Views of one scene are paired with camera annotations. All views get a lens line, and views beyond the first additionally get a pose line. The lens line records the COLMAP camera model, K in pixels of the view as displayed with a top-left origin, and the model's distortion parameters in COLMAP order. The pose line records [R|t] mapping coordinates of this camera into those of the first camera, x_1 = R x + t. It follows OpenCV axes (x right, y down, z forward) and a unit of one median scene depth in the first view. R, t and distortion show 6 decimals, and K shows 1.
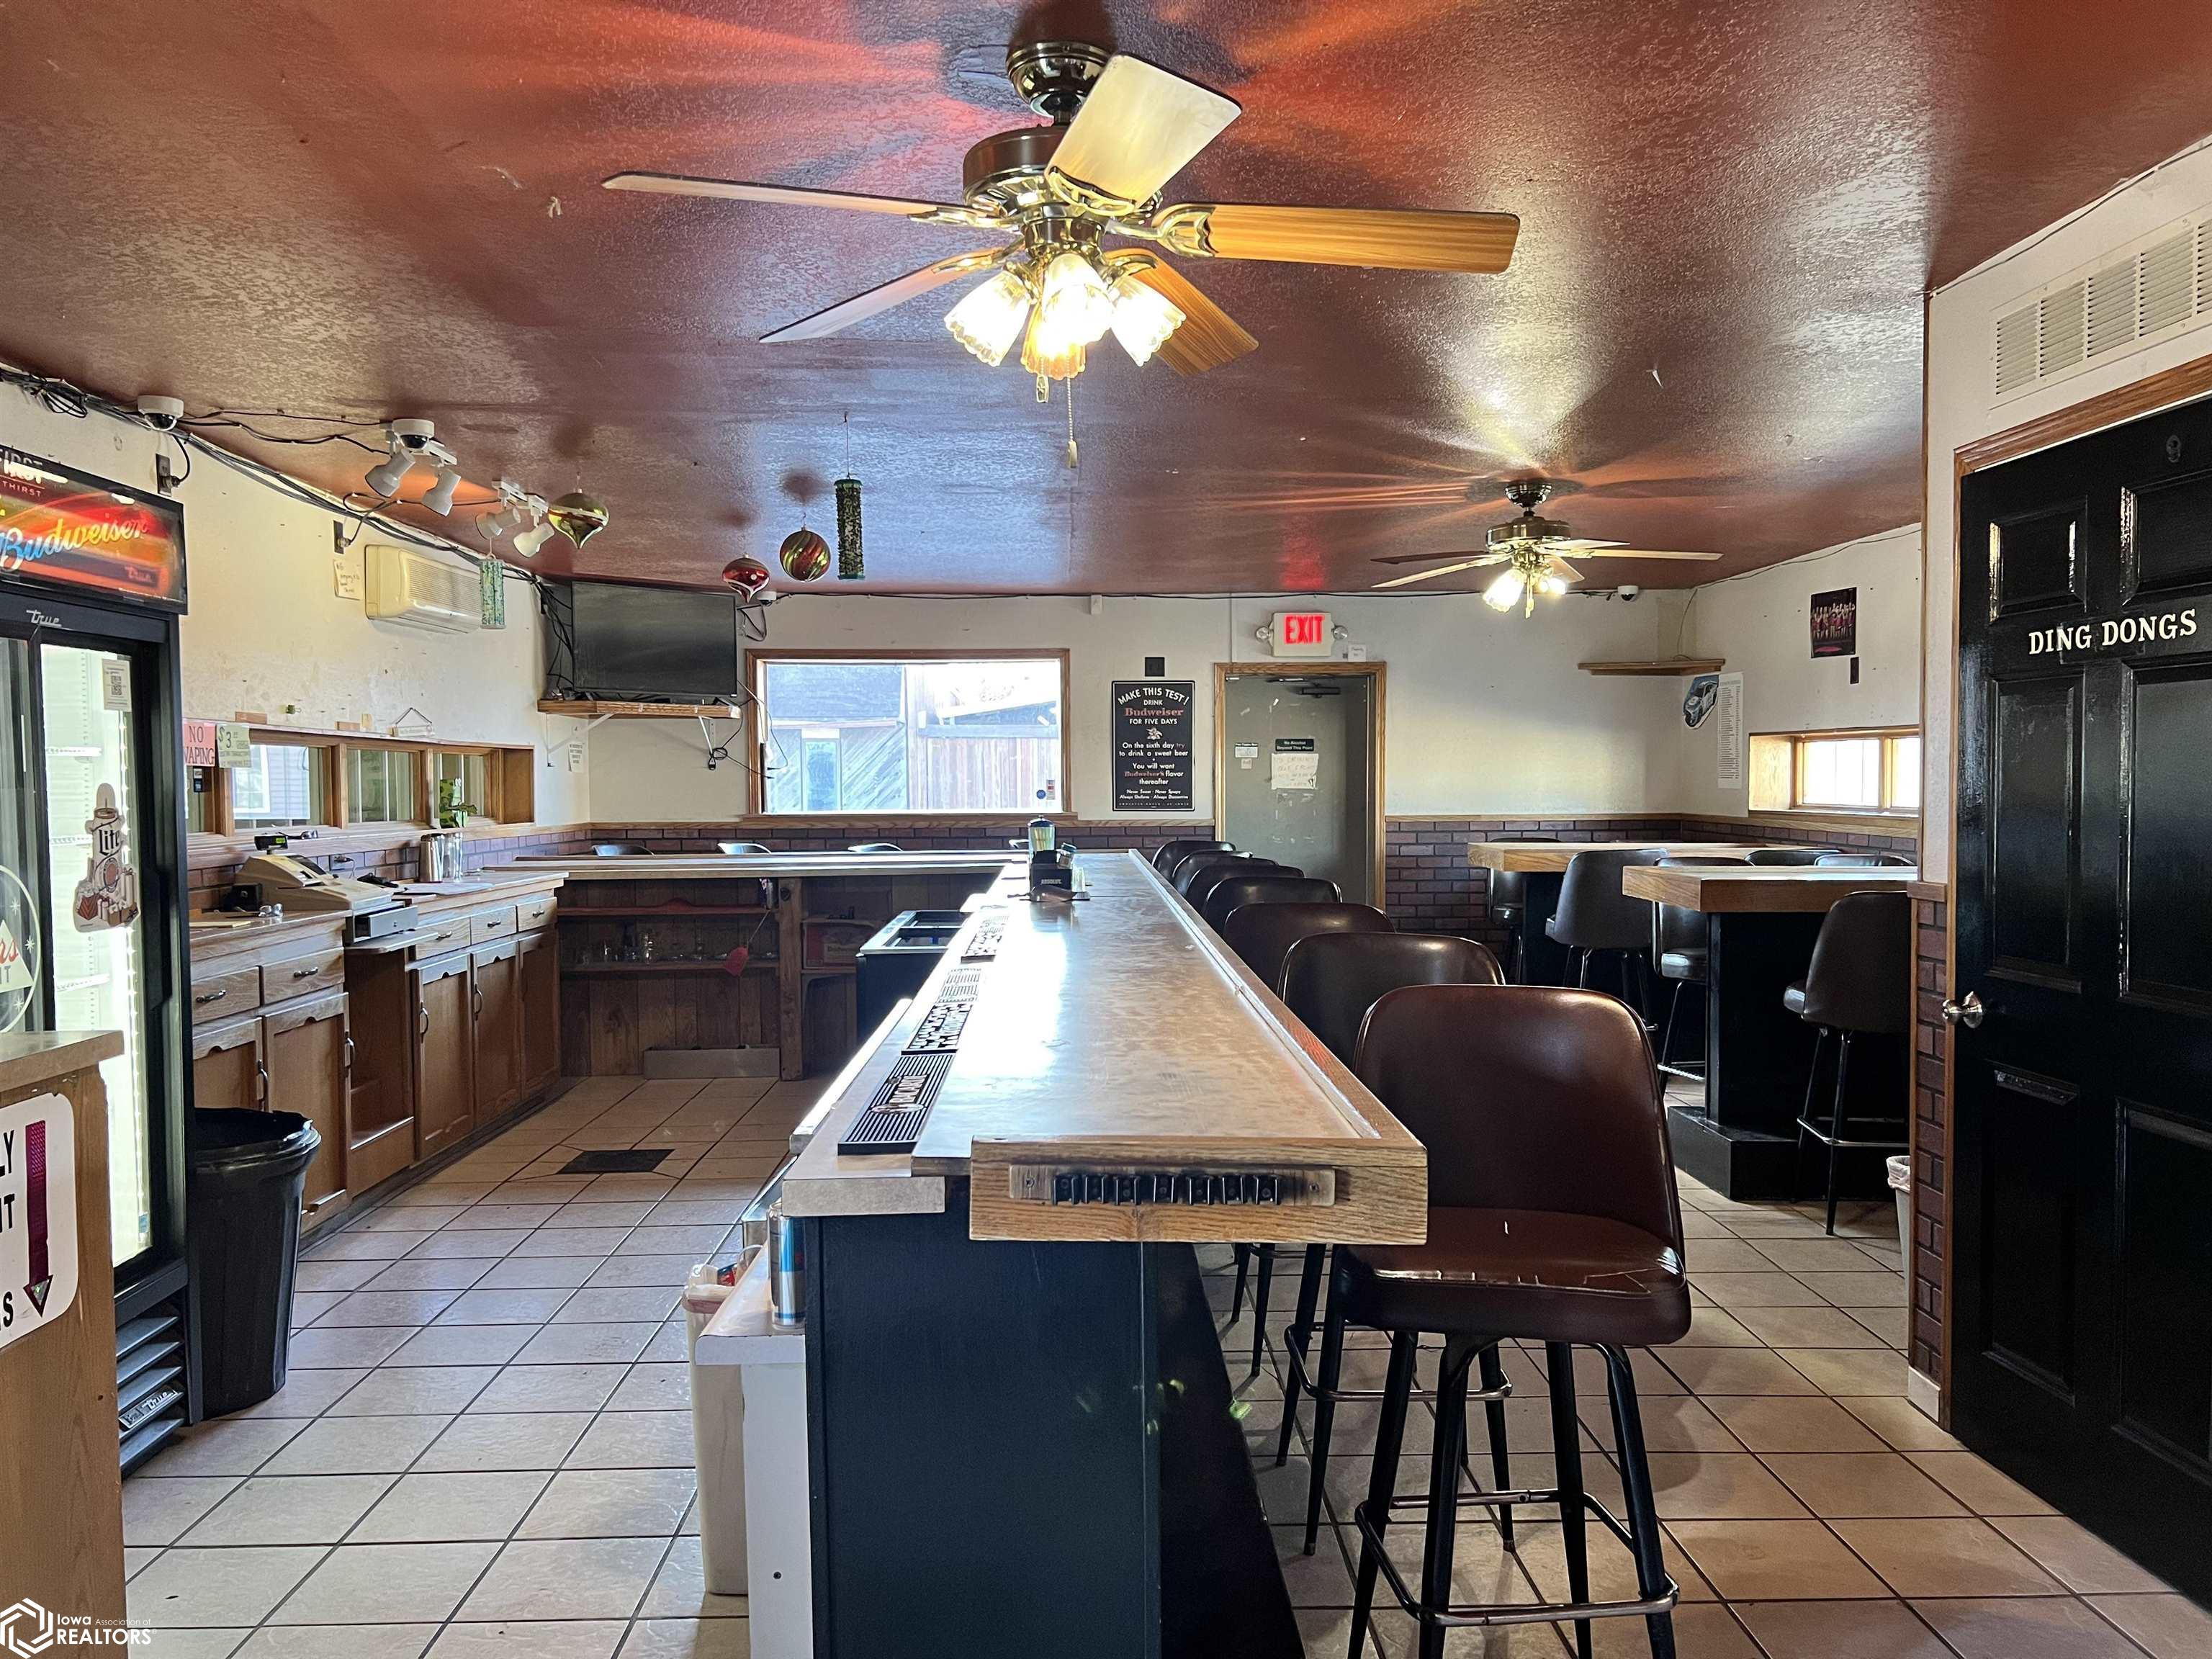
lens RADIAL K [[1651.8, 0, 1089.0], [0, 1651.8, 846.5], [0, 0, 1]] dist [0.045192, -0.051316]
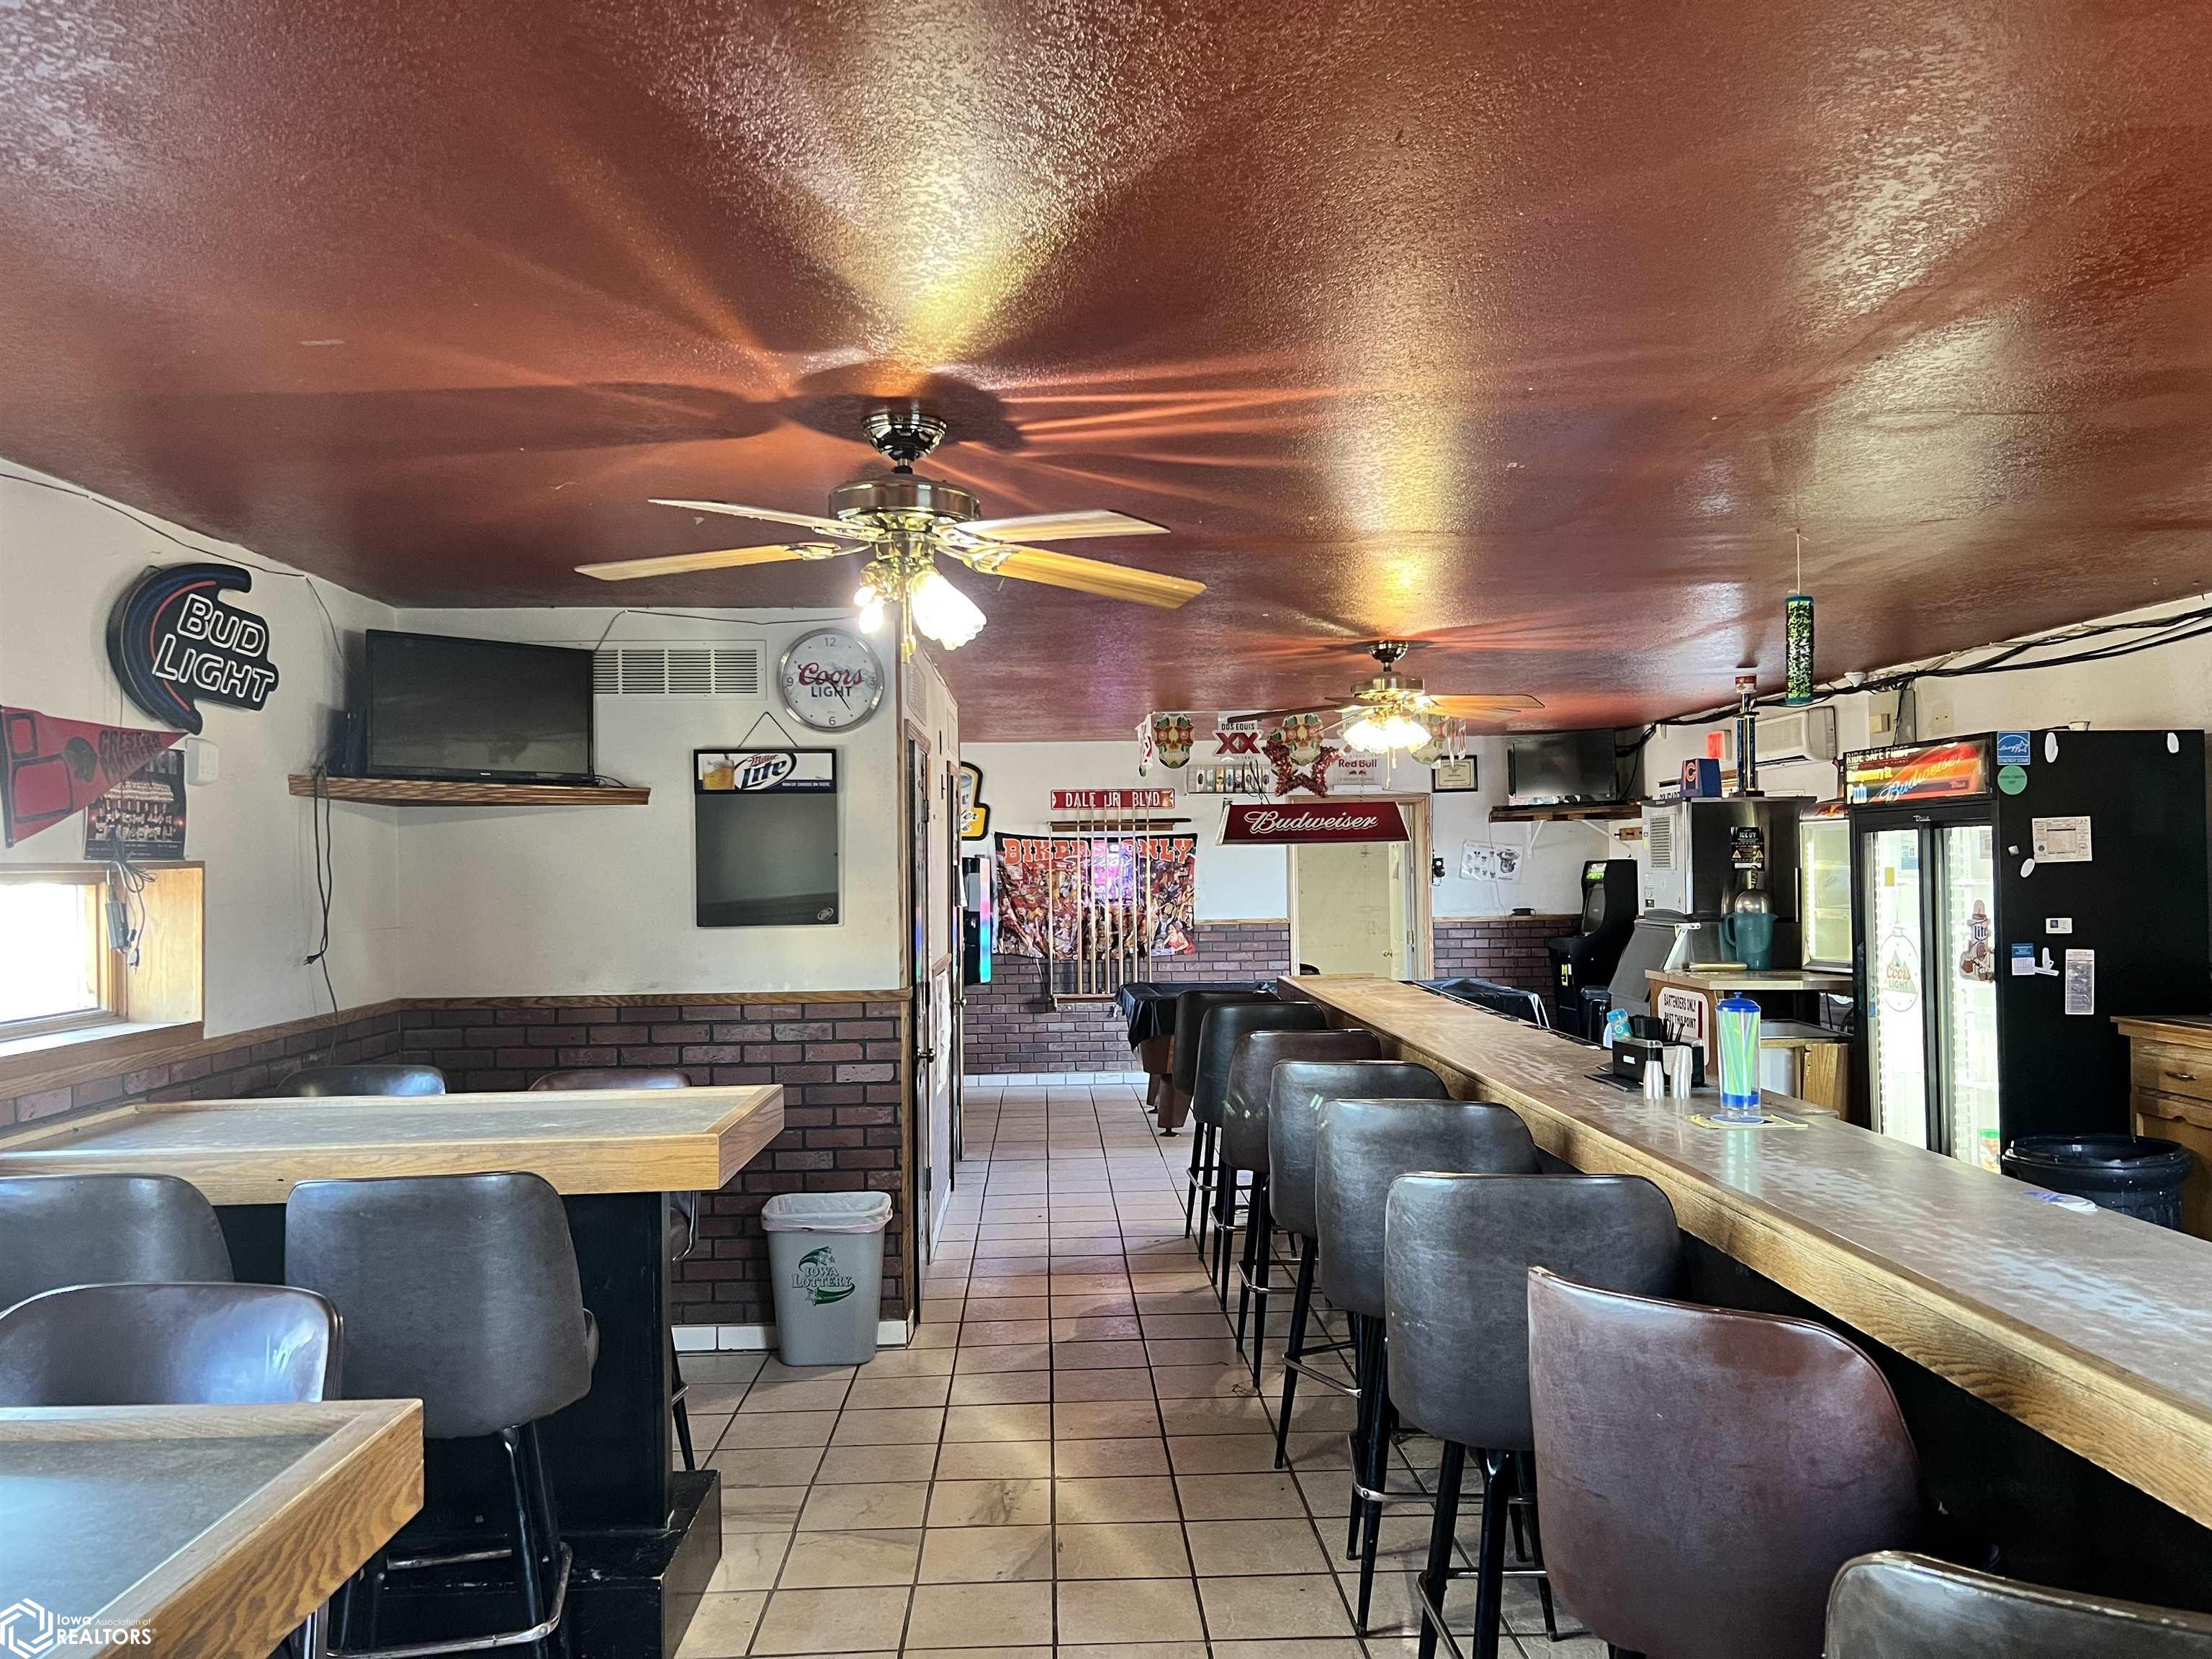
lens RADIAL K [[1651.8, 0, 1093.0], [0, 1651.8, 834.5], [0, 0, 1]] dist [0.045192, -0.051316]
pose [[-0.999685, 0.019733, -0.015535, 0.162598], [0.019366, 0.999537, 0.023475, -0.070855], [0.015991, 0.023166, -0.999604, 1.163643]]
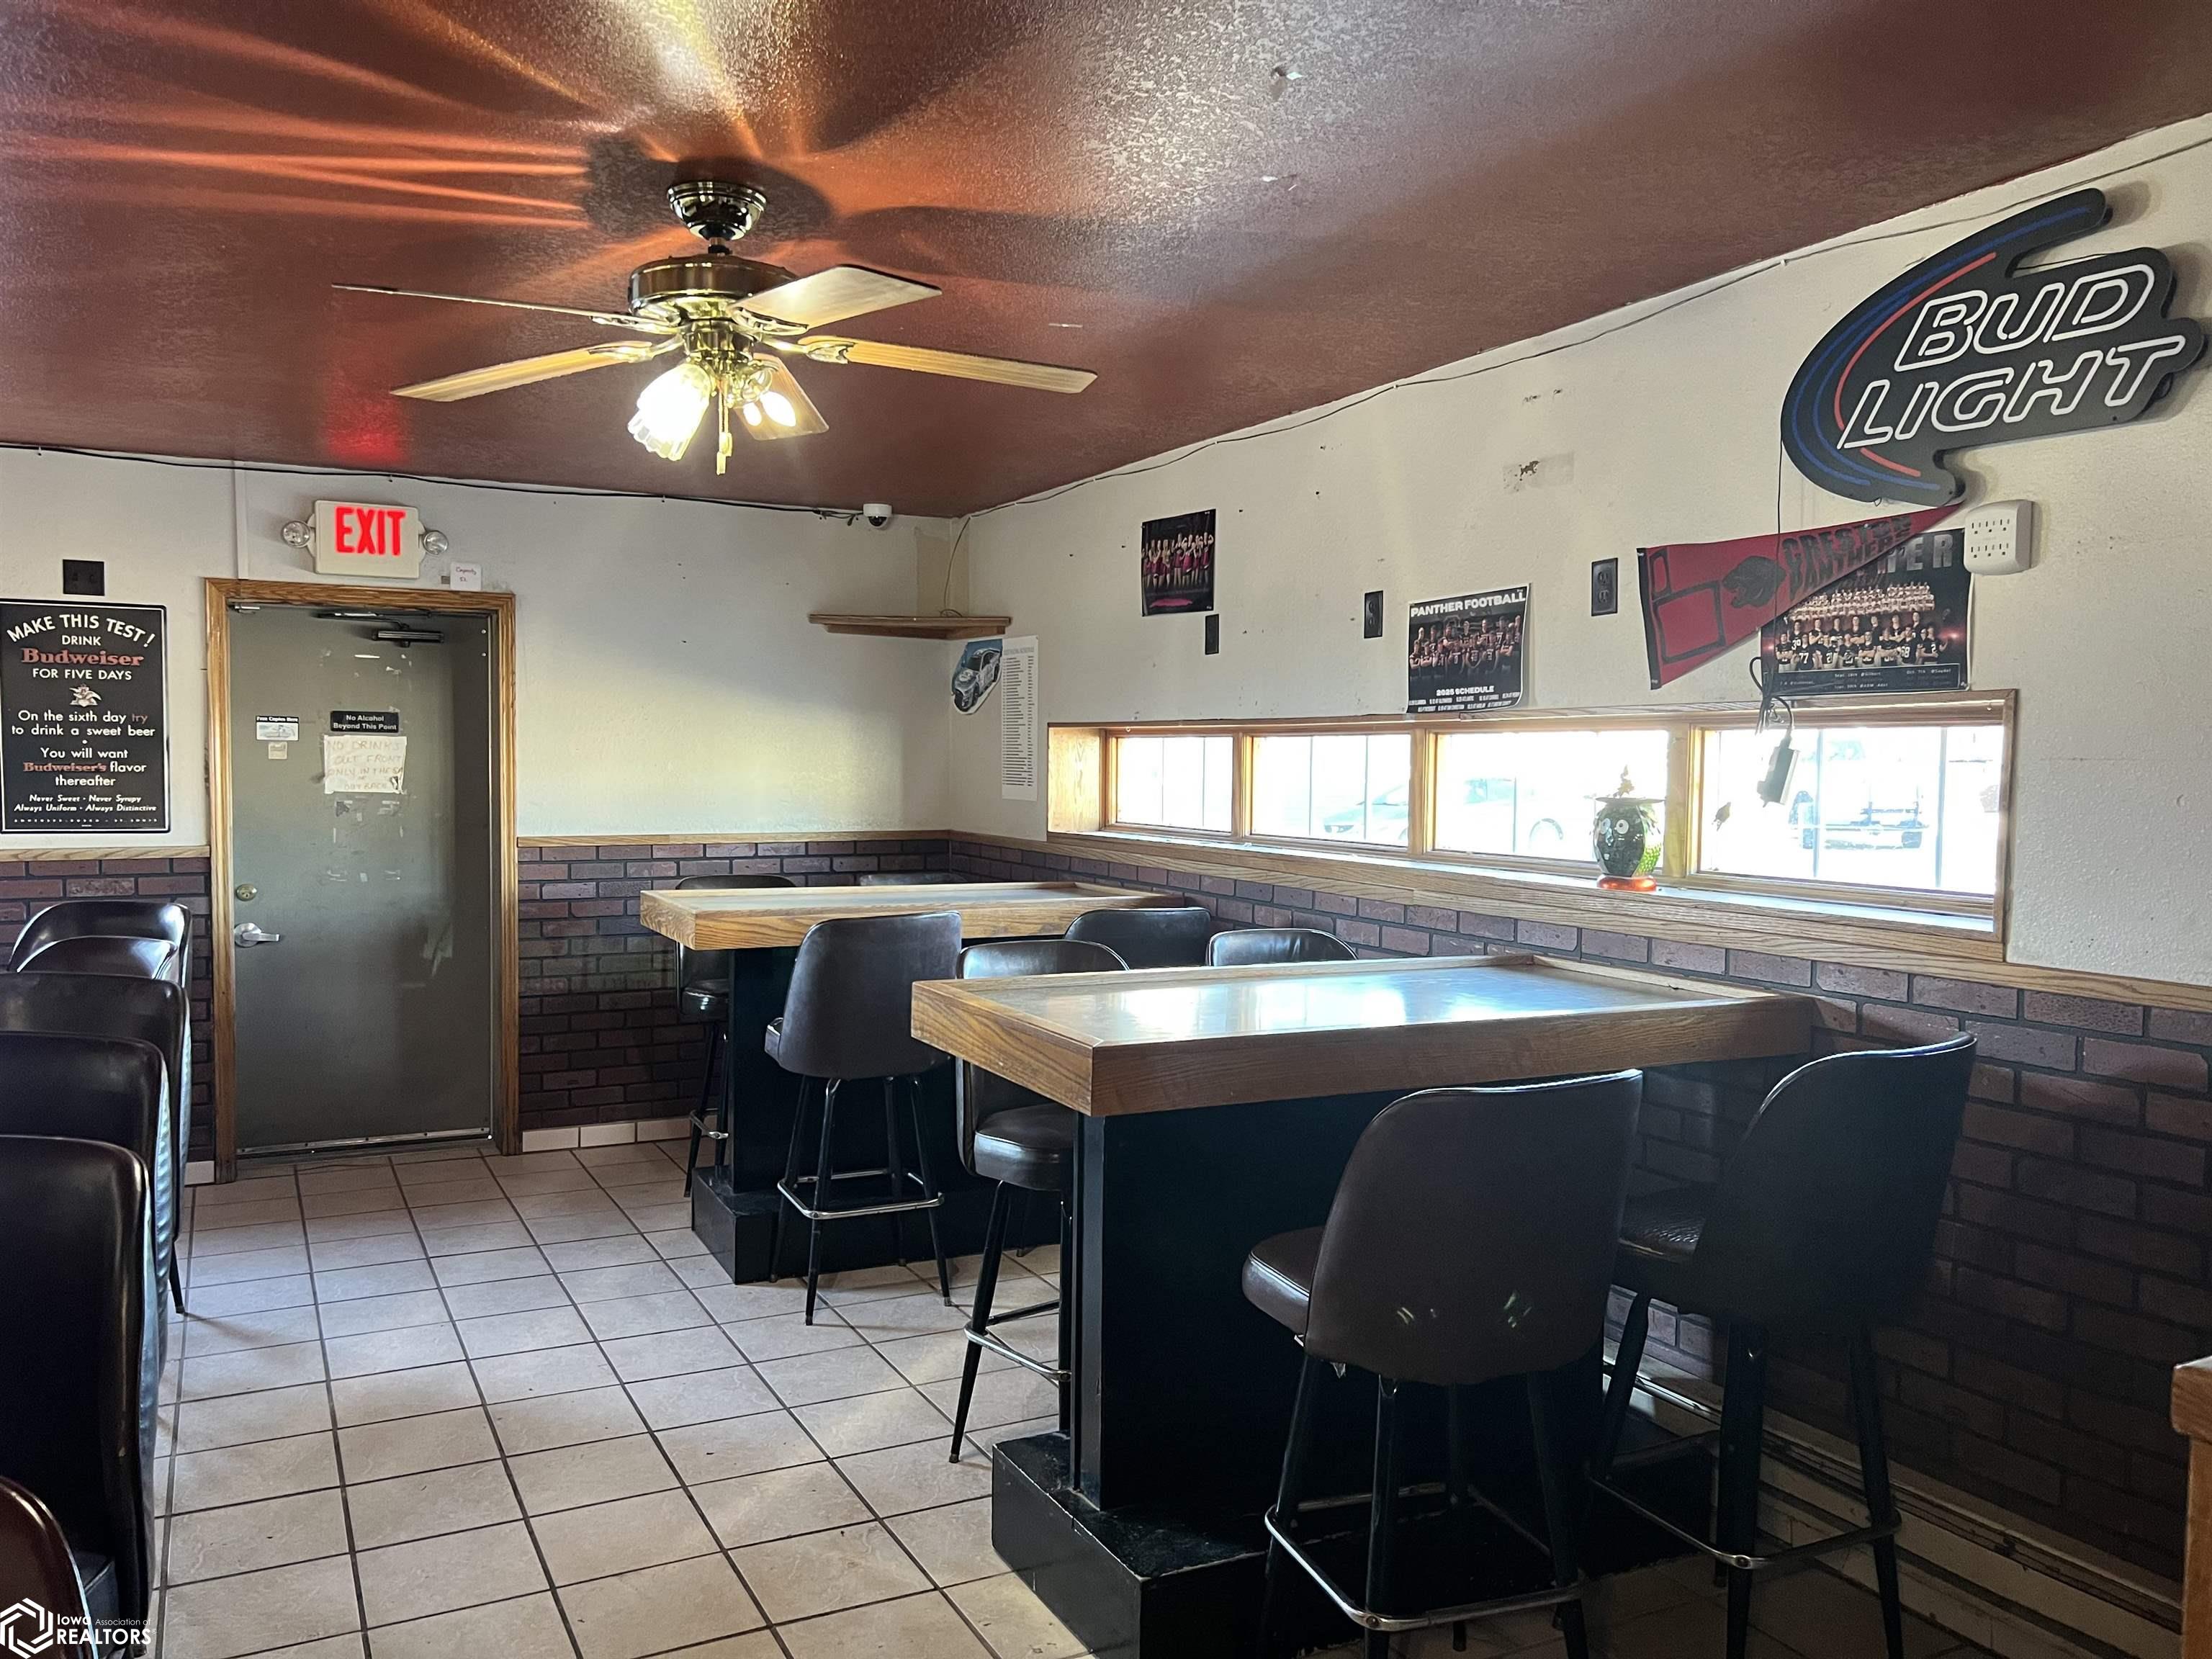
lens RADIAL K [[1651.8, 0, 1094.5], [0, 1651.8, 849.2], [0, 0, 1]] dist [0.045192, -0.051316]
pose [[0.894386, -0.010897, 0.447163, 0.113580], [0.004064, 0.999860, 0.016239, -0.028845], [-0.447277, -0.012707, 0.894305, 0.406915]]
